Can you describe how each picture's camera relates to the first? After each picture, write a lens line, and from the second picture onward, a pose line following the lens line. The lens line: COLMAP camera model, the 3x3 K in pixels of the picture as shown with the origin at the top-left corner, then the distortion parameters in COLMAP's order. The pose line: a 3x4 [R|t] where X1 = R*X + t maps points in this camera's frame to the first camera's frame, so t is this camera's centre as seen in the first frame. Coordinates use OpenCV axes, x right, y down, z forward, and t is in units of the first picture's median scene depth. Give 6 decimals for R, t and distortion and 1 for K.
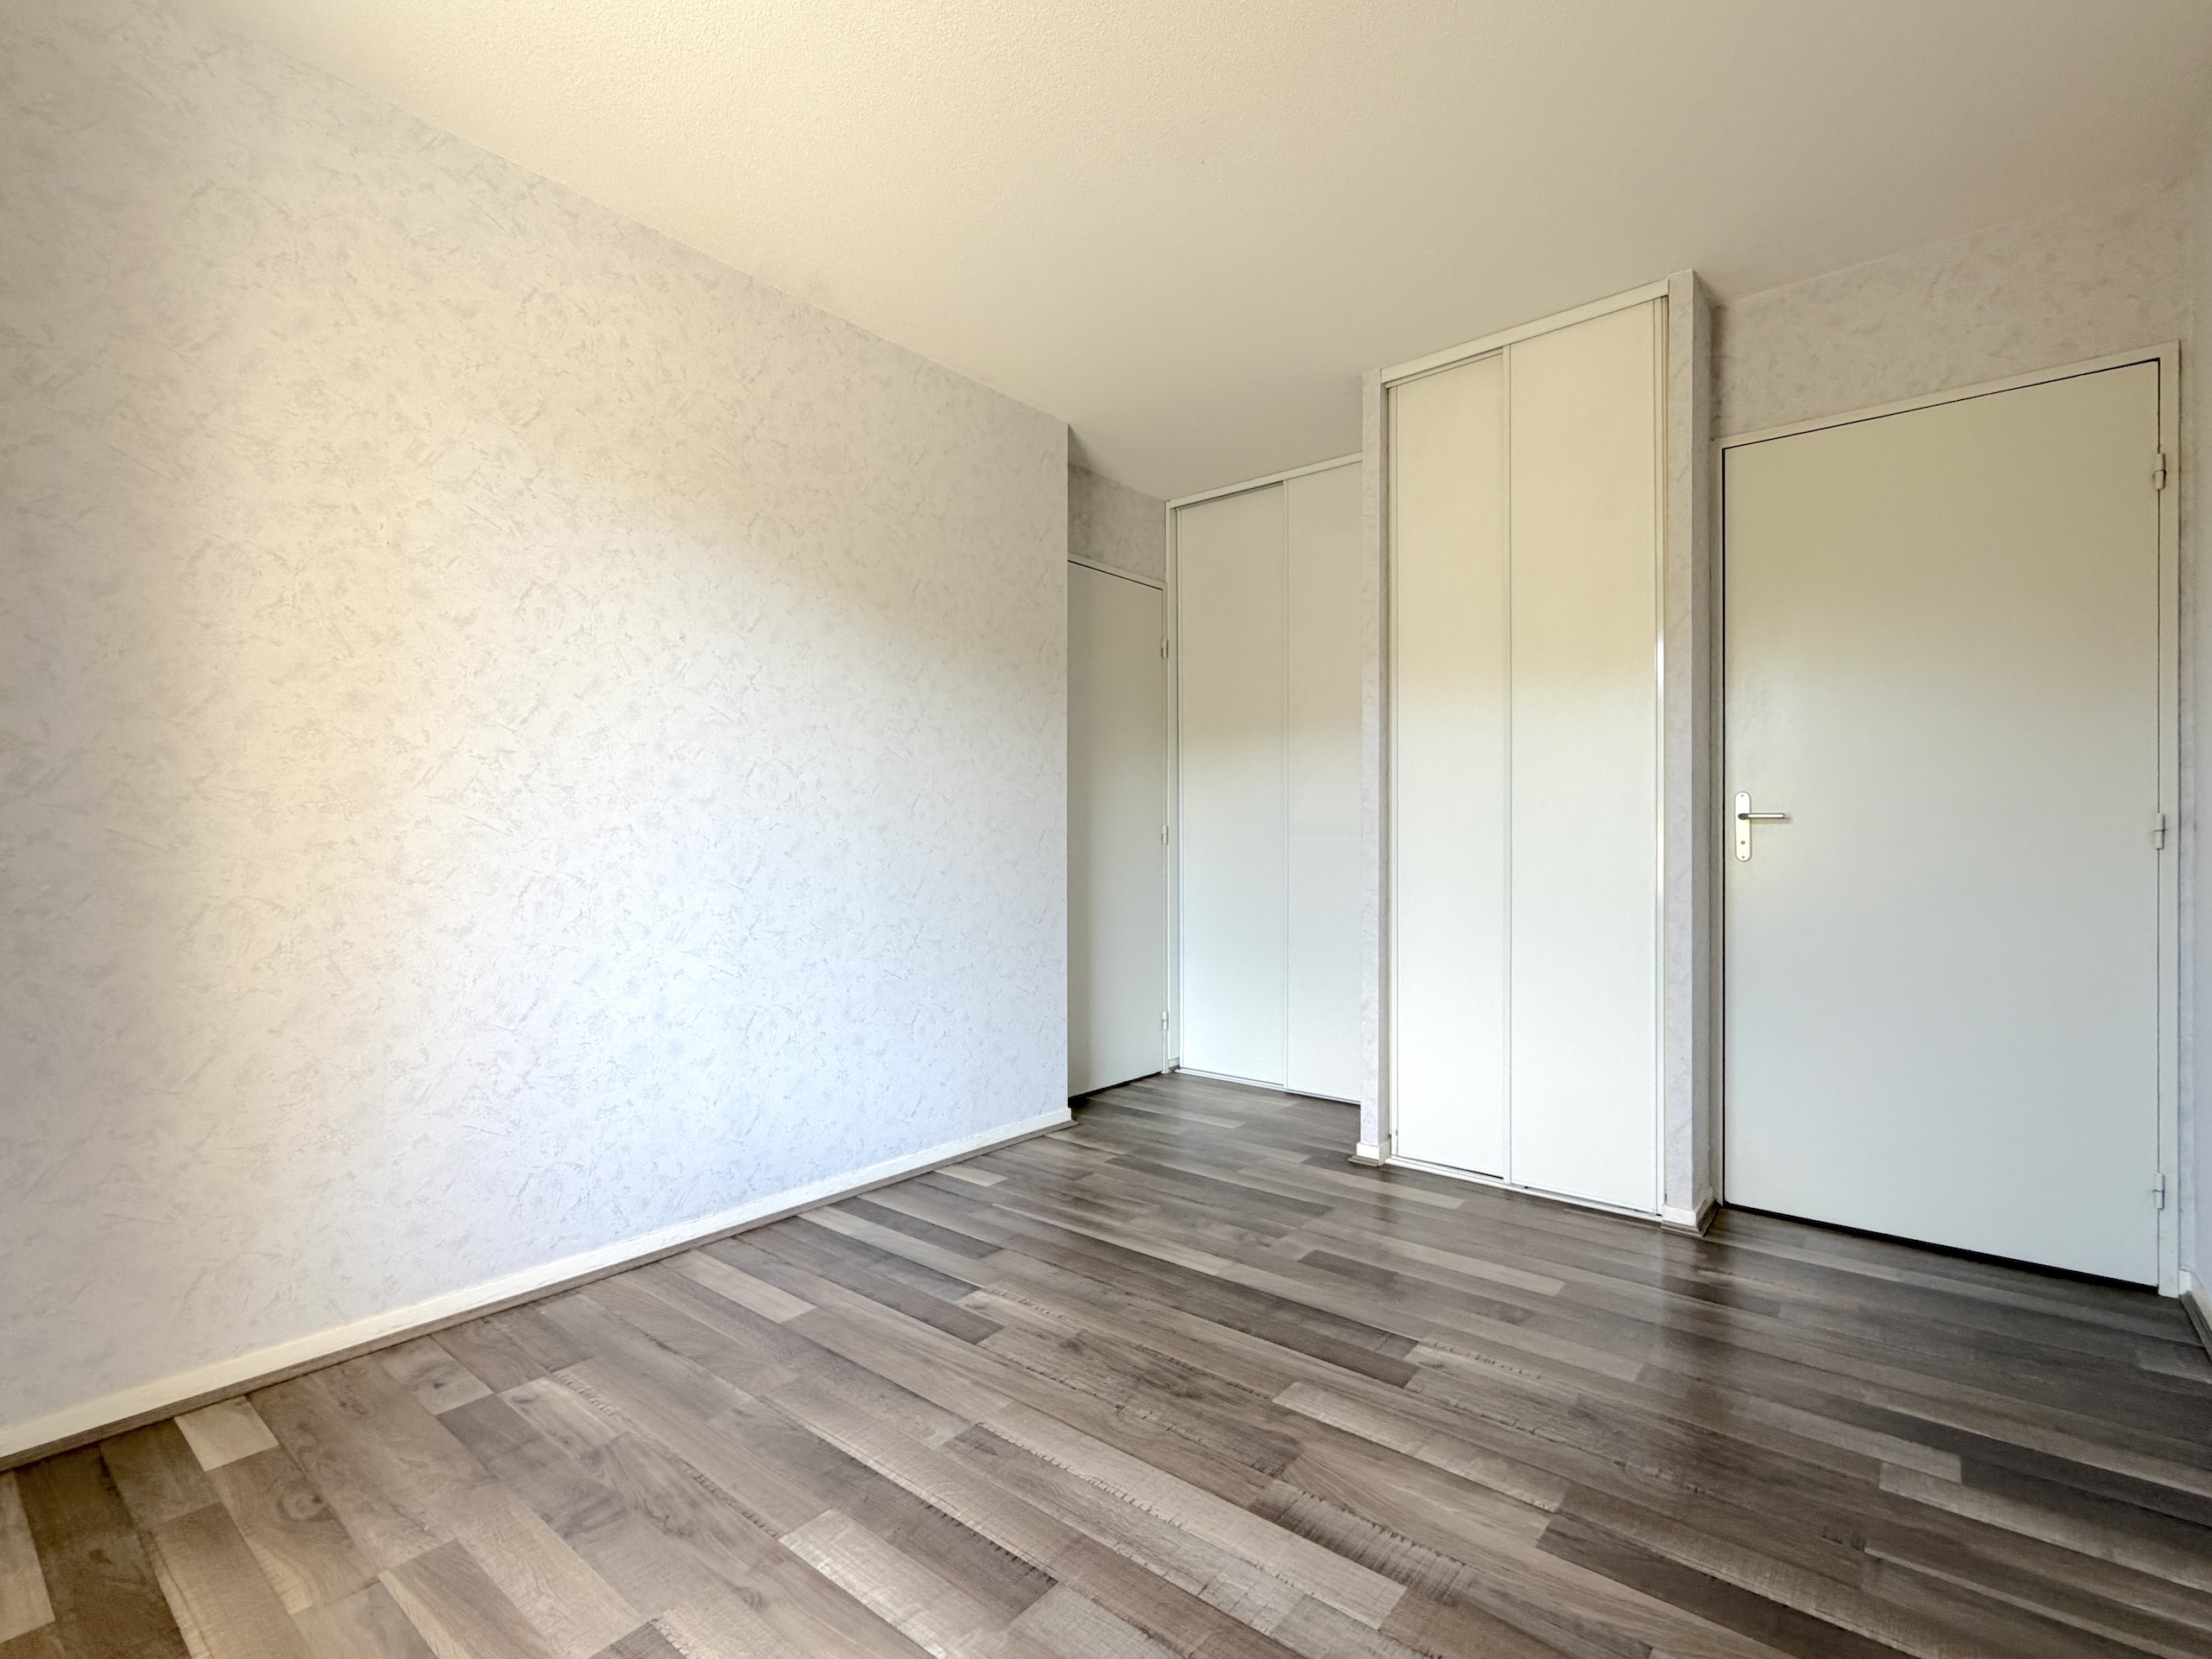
lens RADIAL K [[1054.2, 0, 1107.2], [0, 1054.2, 840.1], [0, 0, 1]] dist [0.001650, -0.000929]
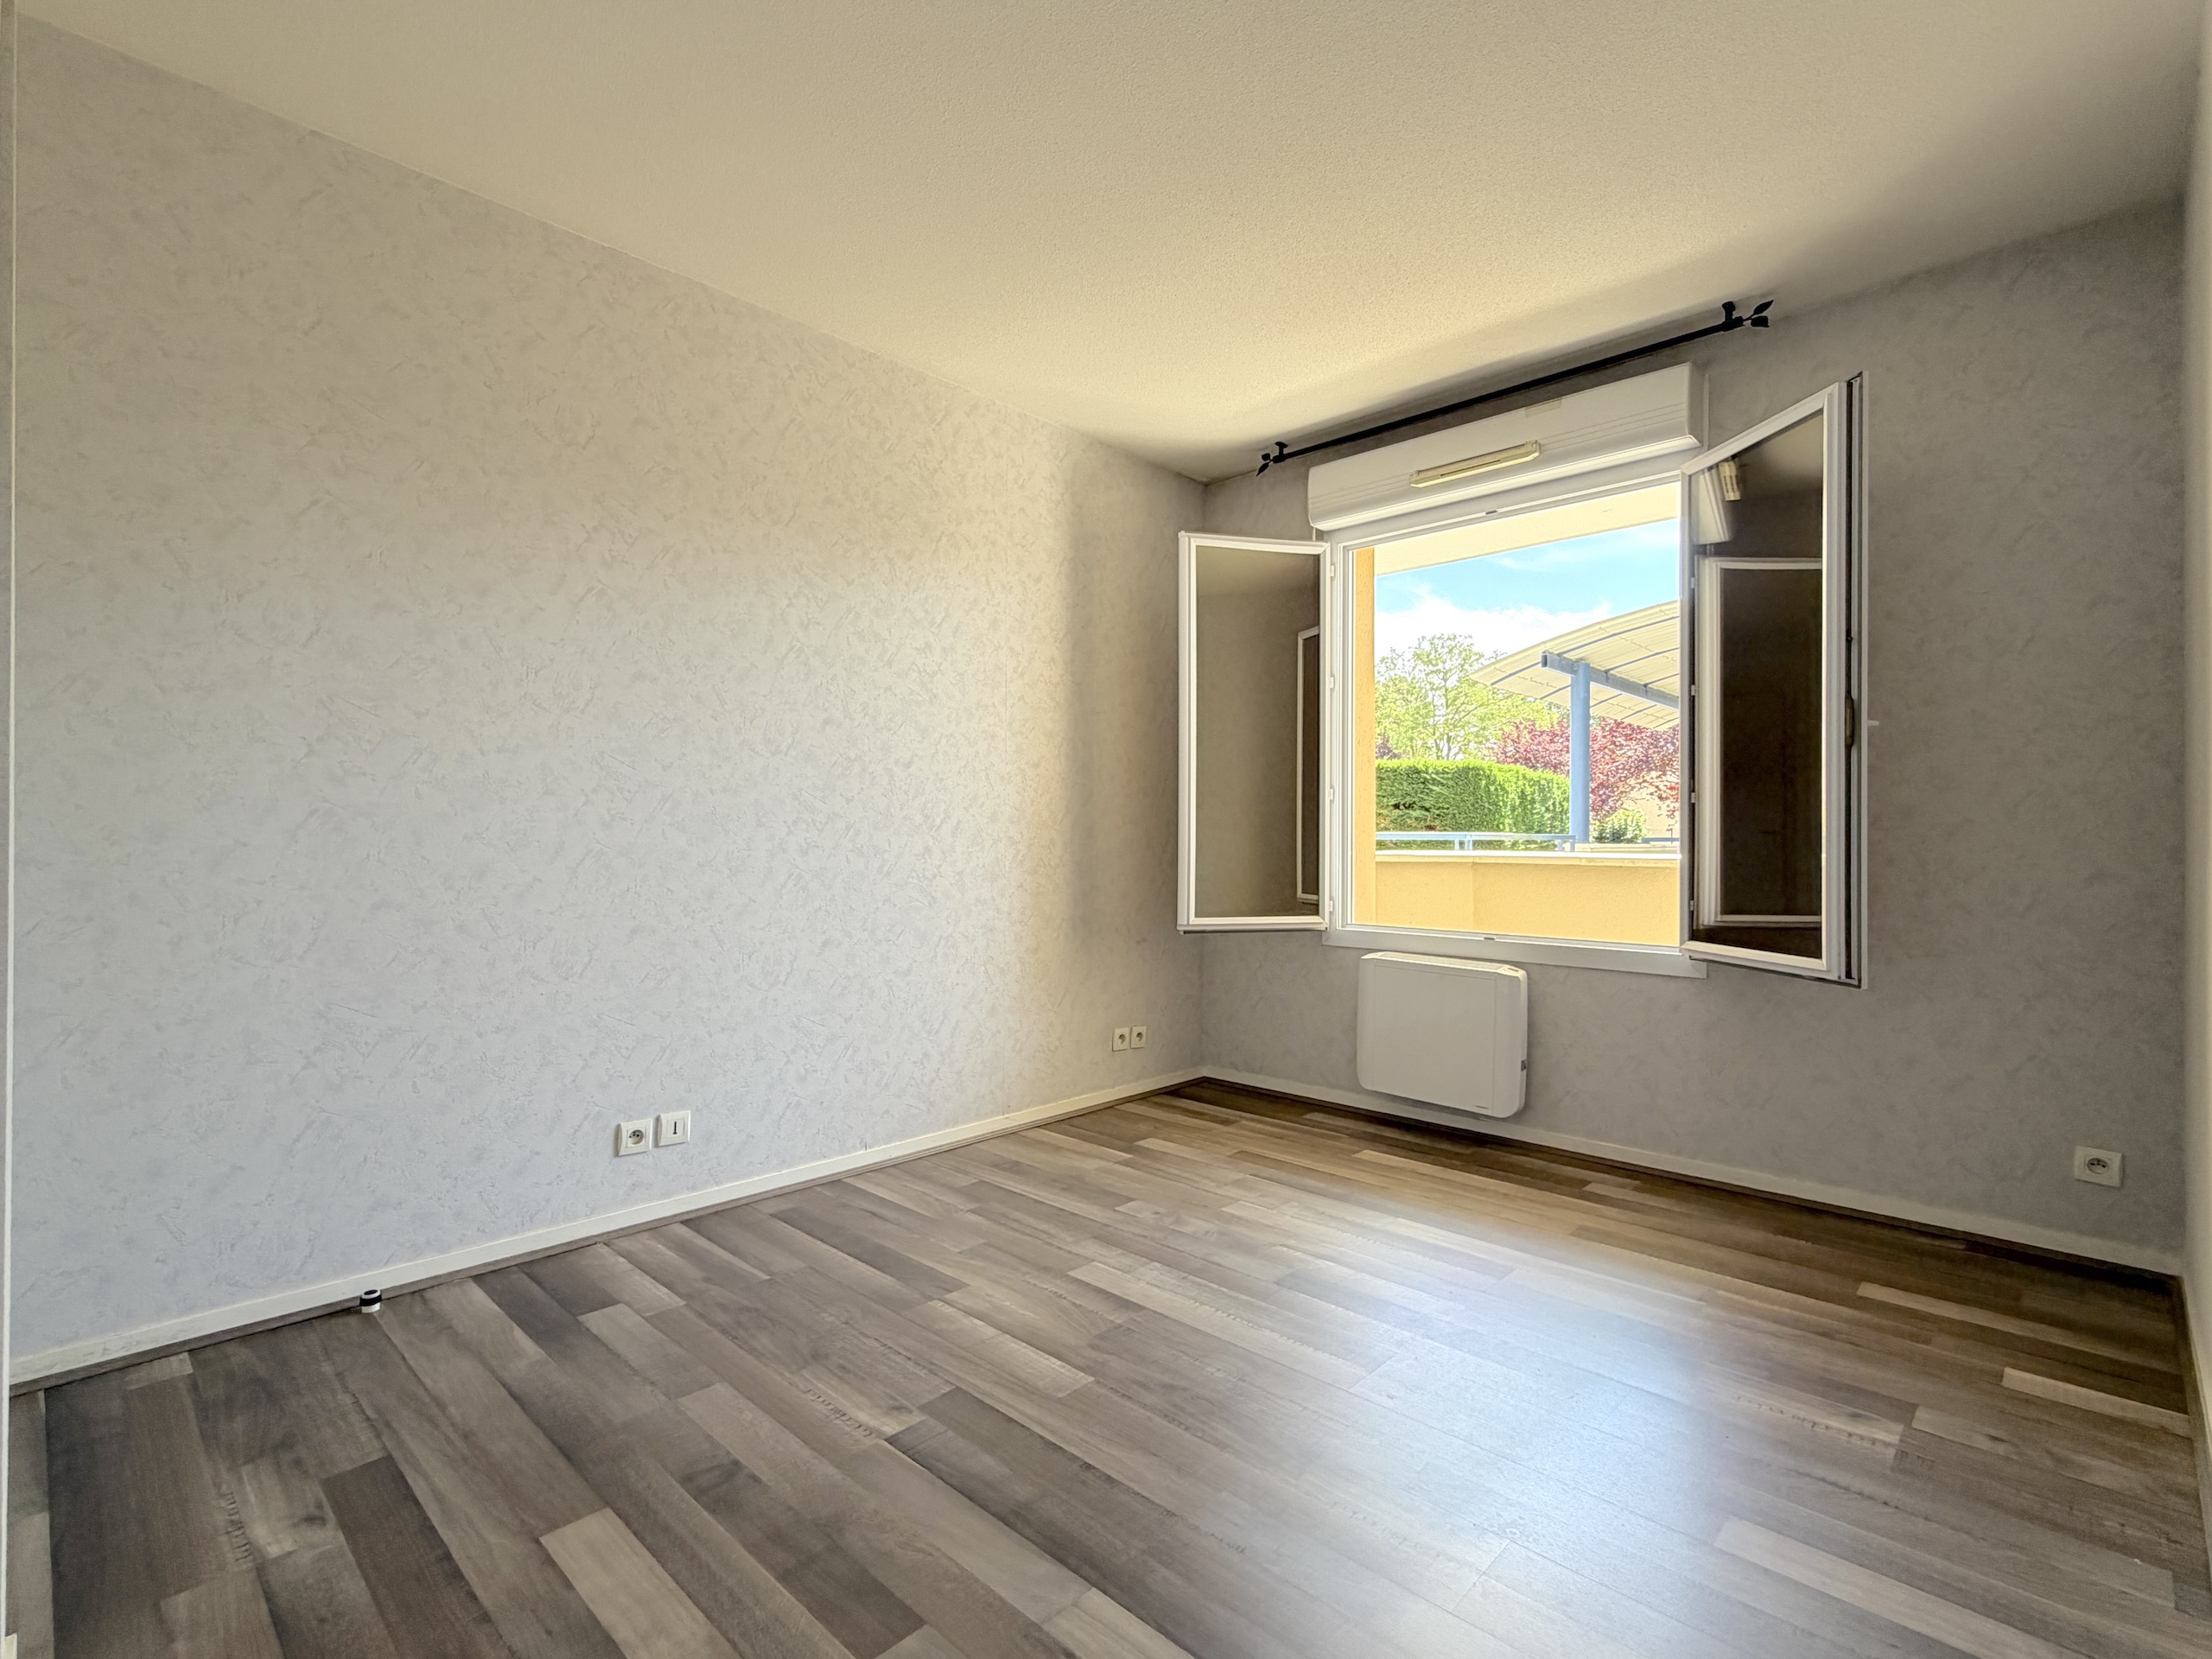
lens RADIAL K [[1054.2, 0, 1110.4], [0, 1054.2, 831.7], [0, 0, 1]] dist [0.001650, -0.000929]
pose [[-0.997095, -0.004428, 0.076033, 0.067987], [-0.005178, 0.999940, -0.009678, 0.005303], [-0.075985, -0.010044, -0.997058, 2.144473]]
